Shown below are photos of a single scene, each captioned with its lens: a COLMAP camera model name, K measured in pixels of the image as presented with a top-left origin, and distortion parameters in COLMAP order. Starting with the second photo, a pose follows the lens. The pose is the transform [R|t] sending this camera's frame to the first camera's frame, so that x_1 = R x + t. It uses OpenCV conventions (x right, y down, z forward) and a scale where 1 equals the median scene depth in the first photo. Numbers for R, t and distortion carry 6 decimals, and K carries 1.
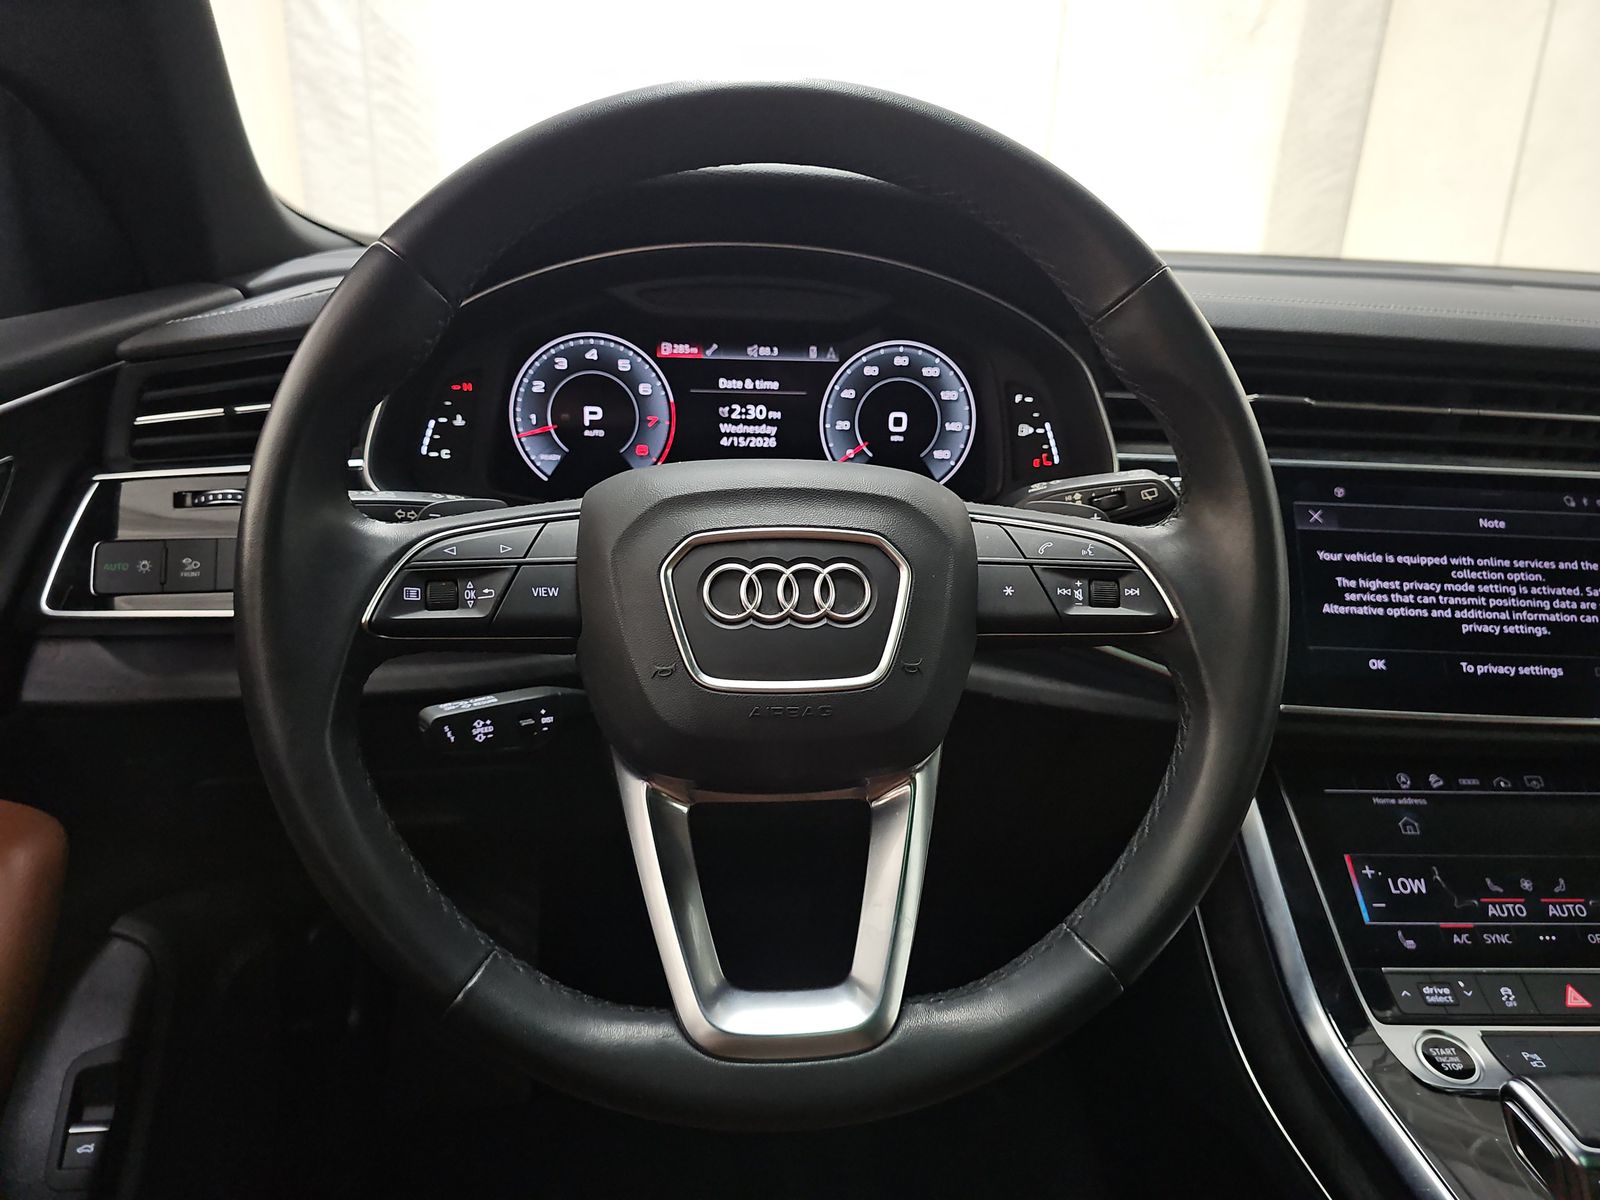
lens RADIAL K [[1064.1, 0, 795.0], [0, 1064.1, 600.3], [0, 0, 1]] dist [0.028401, -0.023288]
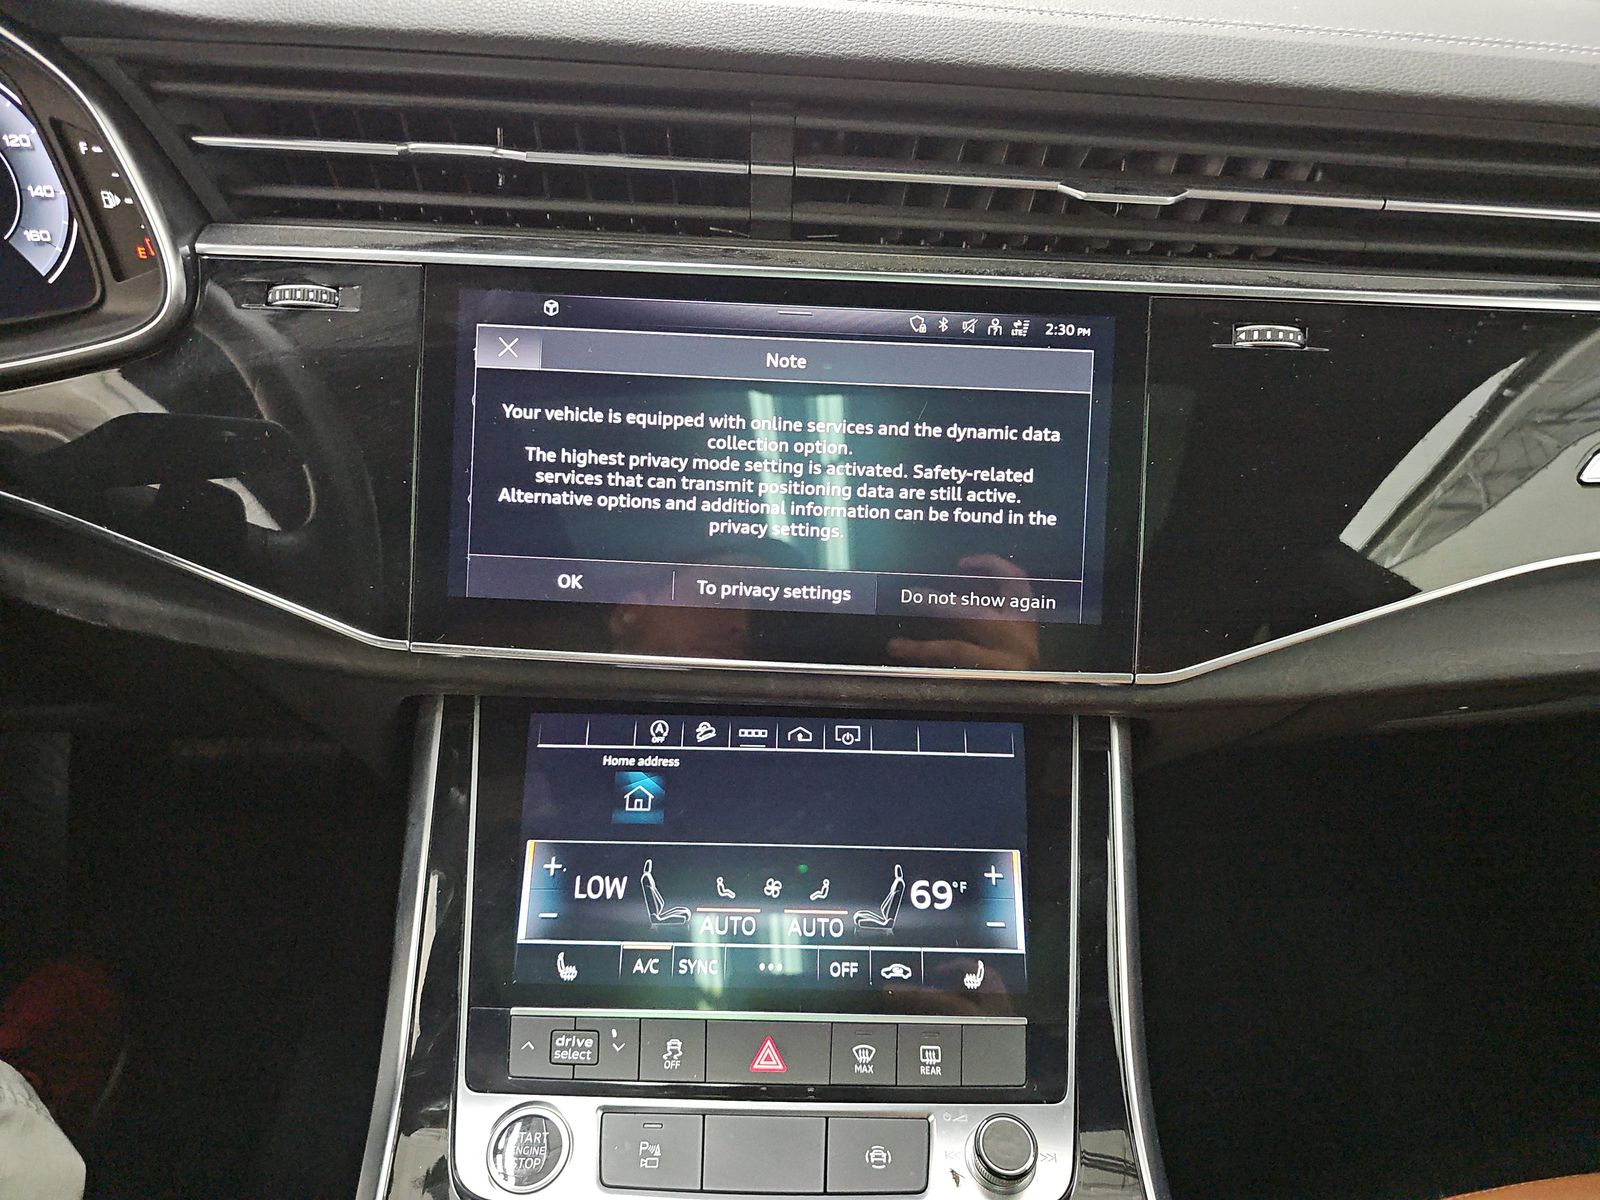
lens RADIAL K [[1064.1, 0, 804.1], [0, 1064.1, 585.3], [0, 0, 1]] dist [0.028401, -0.023288]
pose [[0.998551, 0.018868, -0.050394, 0.704931], [-0.005424, 0.967035, 0.254585, -0.105973], [0.053536, -0.253943, 0.965736, 0.352613]]
